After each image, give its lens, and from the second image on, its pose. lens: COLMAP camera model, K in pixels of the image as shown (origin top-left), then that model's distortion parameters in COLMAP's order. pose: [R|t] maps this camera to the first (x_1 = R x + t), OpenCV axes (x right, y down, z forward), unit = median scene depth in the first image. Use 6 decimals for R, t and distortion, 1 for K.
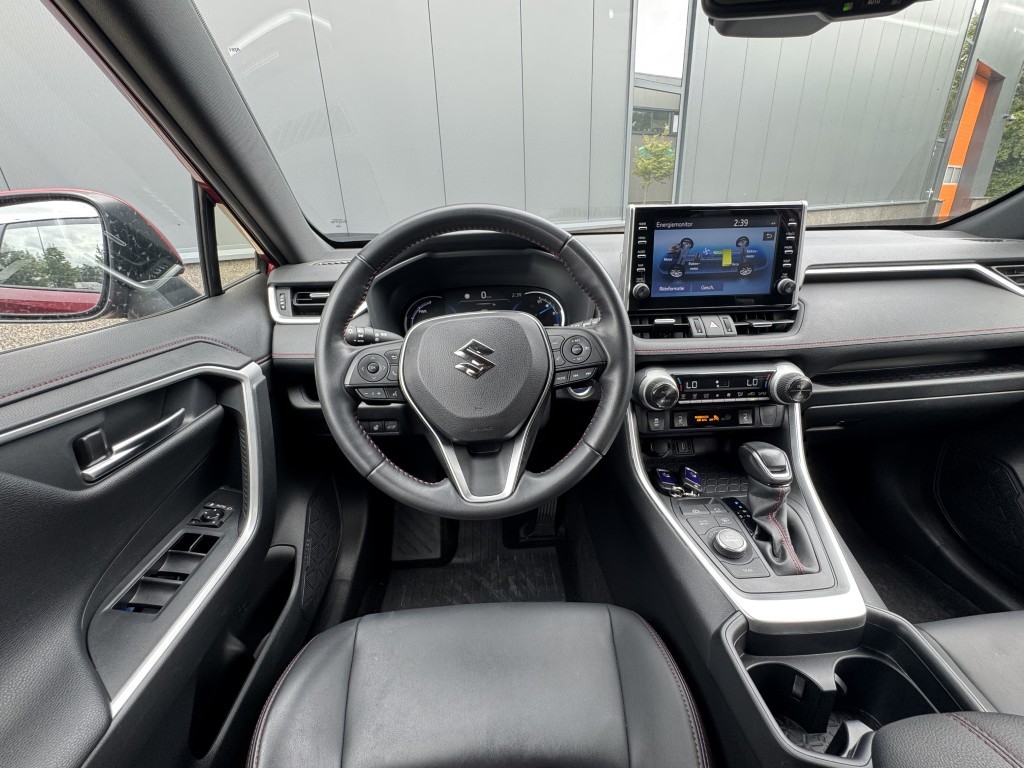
lens RADIAL K [[433.2, 0, 512.2], [0, 433.2, 382.7], [0, 0, 1]] dist [-0.000296, -0.000289]
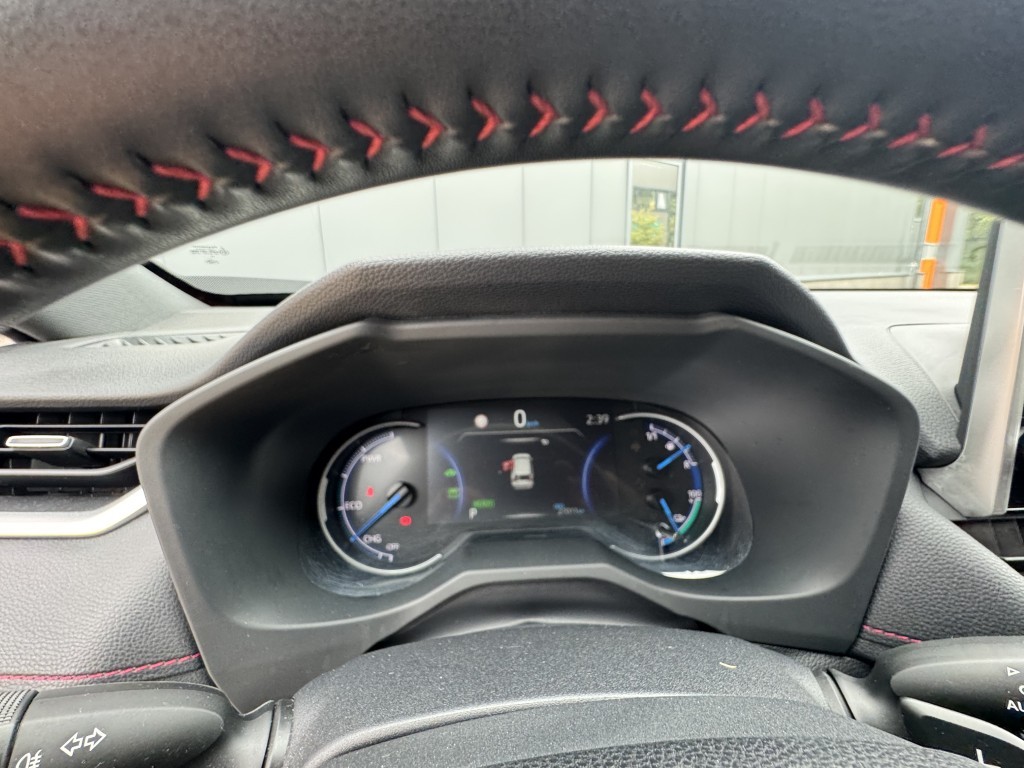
lens RADIAL K [[437.1, 0, 511.2], [0, 437.1, 381.5], [0, 0, 1]] dist [-0.002219, -0.000448]
pose [[0.999634, 0.015427, 0.022206, -0.102558], [-0.012127, 0.989833, -0.141716, -0.215600], [-0.024167, 0.141395, 0.989658, 0.694370]]
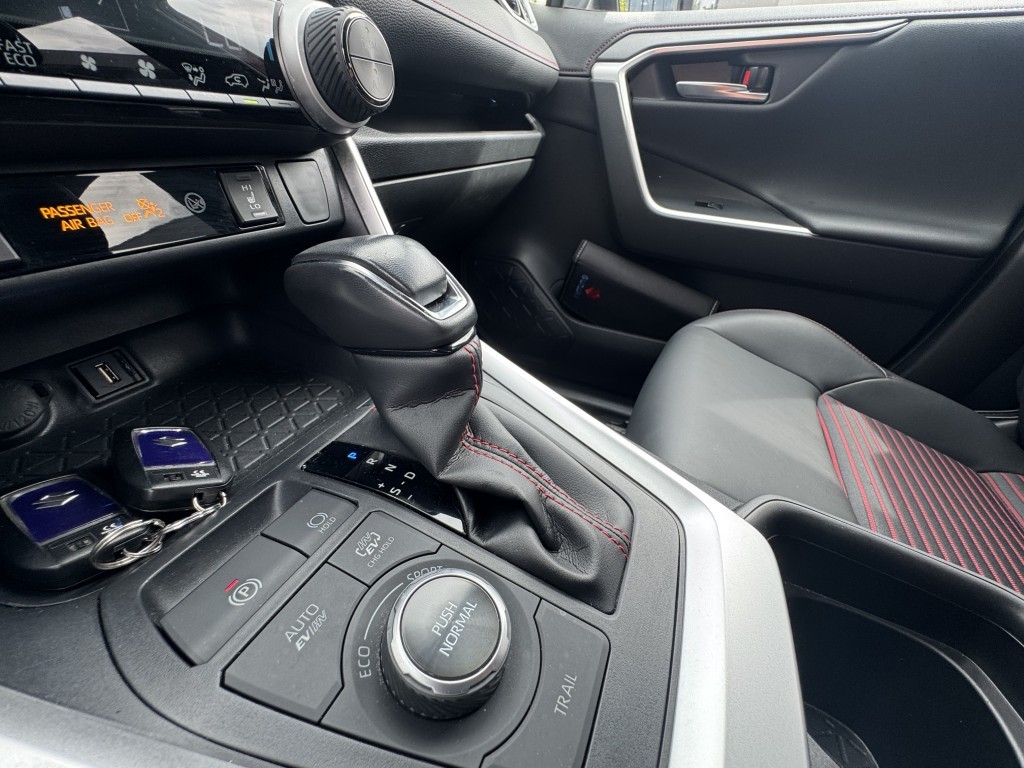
lens RADIAL K [[437.1, 0, 511.2], [0, 437.1, 381.5], [0, 0, 1]] dist [-0.002219, -0.000448]
pose [[0.435111, -0.407886, 0.802688, 0.325246], [0.249739, 0.911195, 0.327649, 0.149616], [-0.865048, 0.057899, 0.498336, 0.715228]]
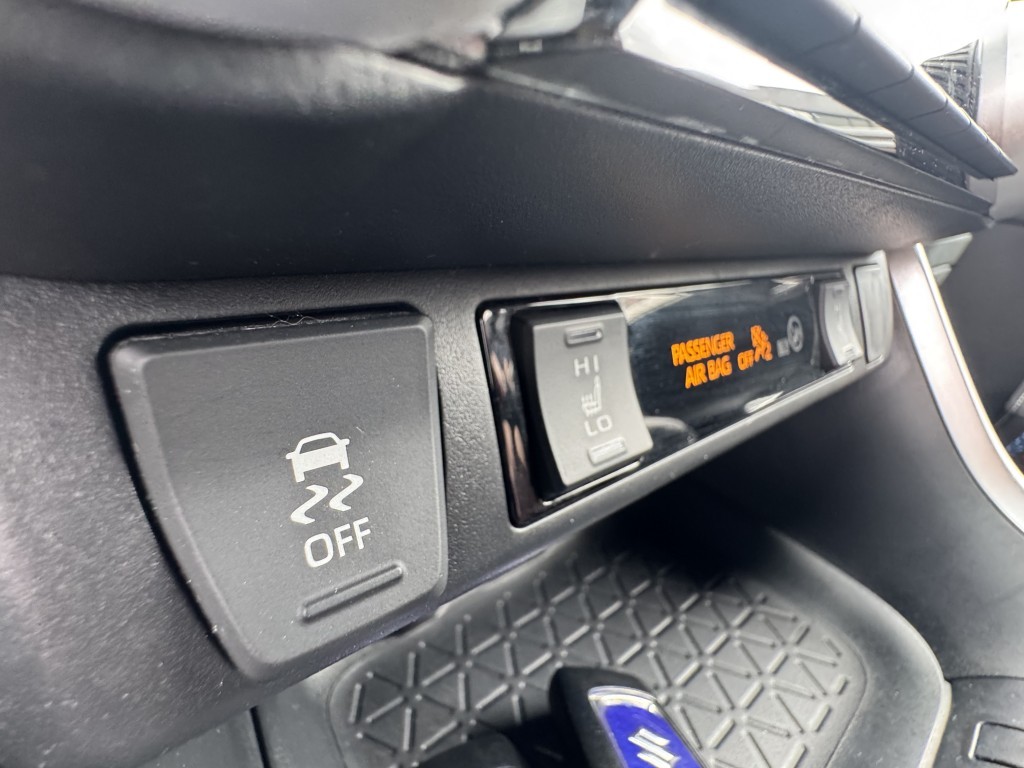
lens RADIAL K [[448.7, 0, 512.0], [0, 448.7, 384.0], [0, 0, 1]] dist [-0.000010, -0.000082]
pose [[0.812474, -0.147434, 0.564046, 0.331146], [0.178423, 0.983954, 0.000184, 0.082552], [-0.555023, 0.100489, 0.825743, 0.960842]]
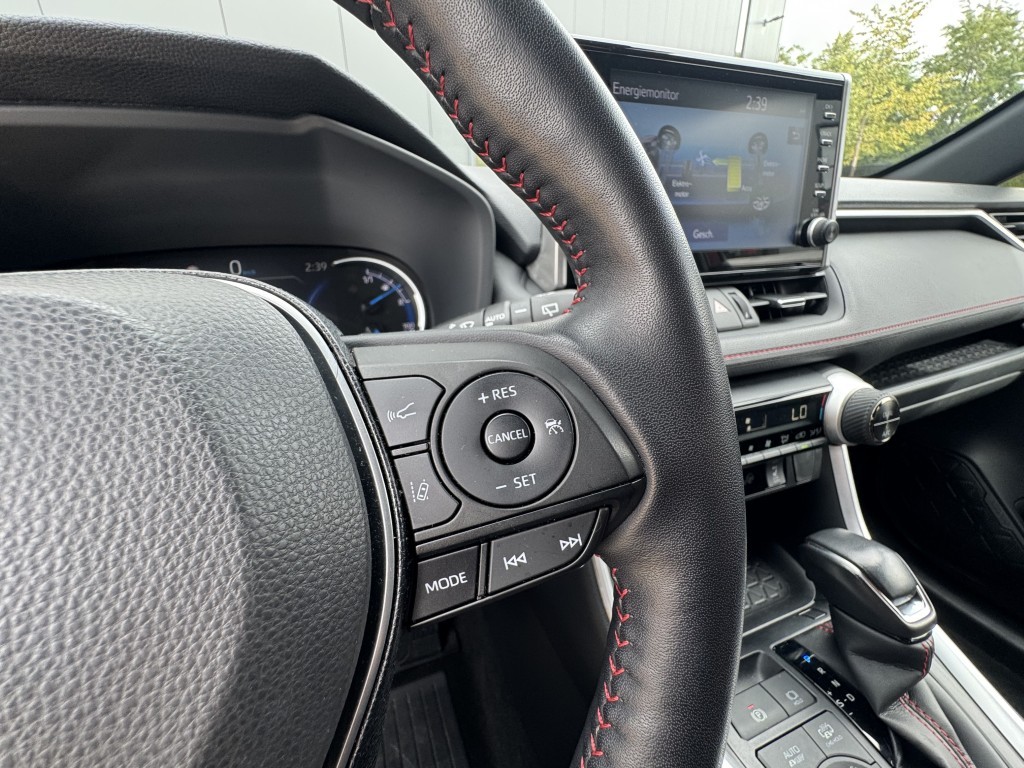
lens RADIAL K [[440.8, 0, 508.0], [0, 440.8, 382.1], [0, 0, 1]] dist [-0.005195, -0.000781]
pose [[0.949511, -0.098126, 0.297995, 0.065650], [0.097920, 0.995071, 0.015660, -0.079661], [-0.298063, 0.014310, 0.954439, 0.591070]]
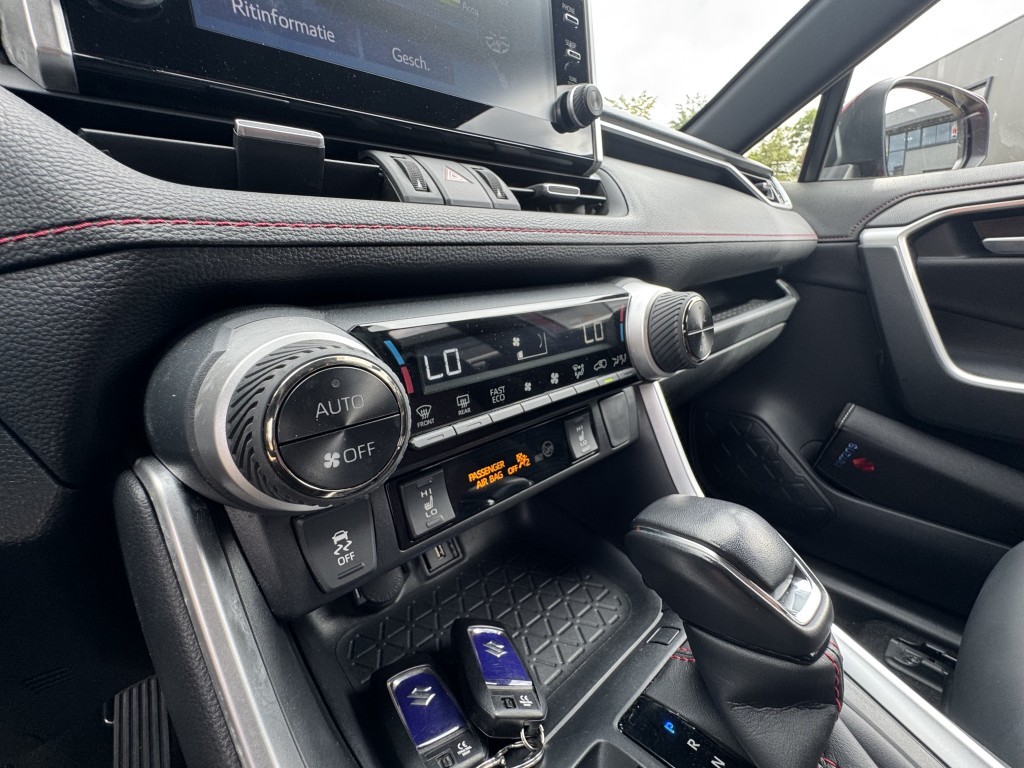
lens RADIAL K [[437.1, 0, 511.2], [0, 437.1, 381.5], [0, 0, 1]] dist [-0.002219, -0.000448]
pose [[0.772460, -0.168768, 0.612228, 0.281173], [0.233119, 0.972096, -0.026160, 0.030729], [-0.590729, 0.162929, 0.790249, 0.761289]]
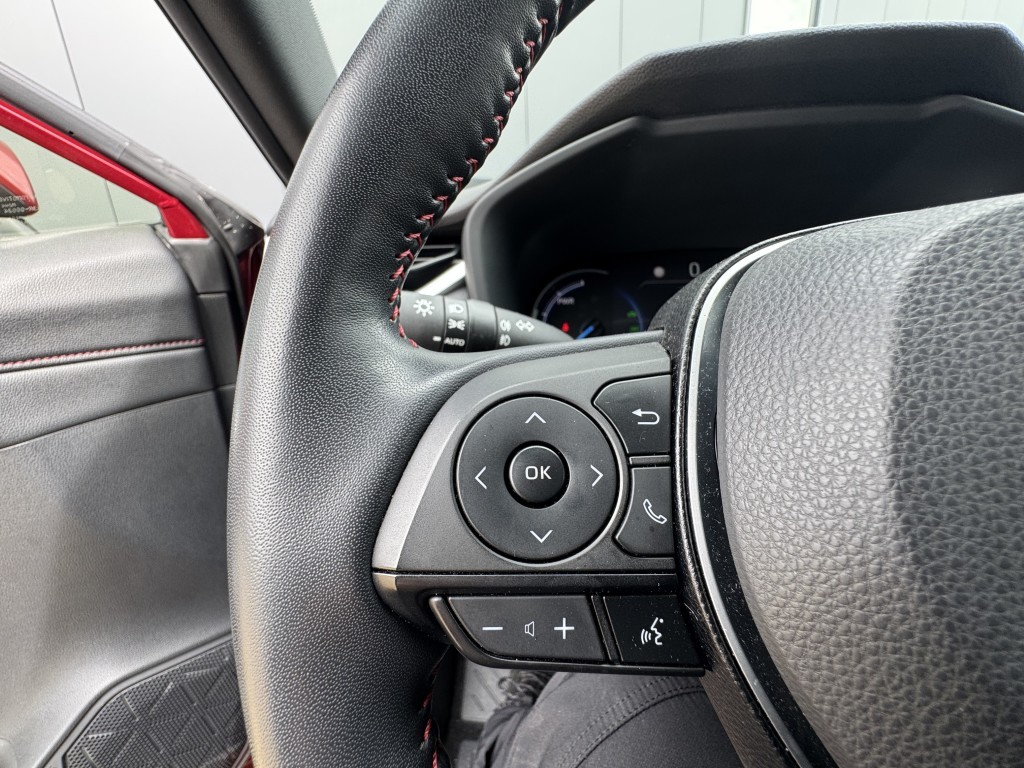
lens RADIAL K [[437.1, 0, 511.2], [0, 437.1, 381.5], [0, 0, 1]] dist [-0.002219, -0.000448]
pose [[0.987376, 0.043732, -0.152239, -0.226913], [-0.054375, 0.996306, -0.066460, -0.043686], [0.148770, 0.073899, 0.986107, 0.609139]]
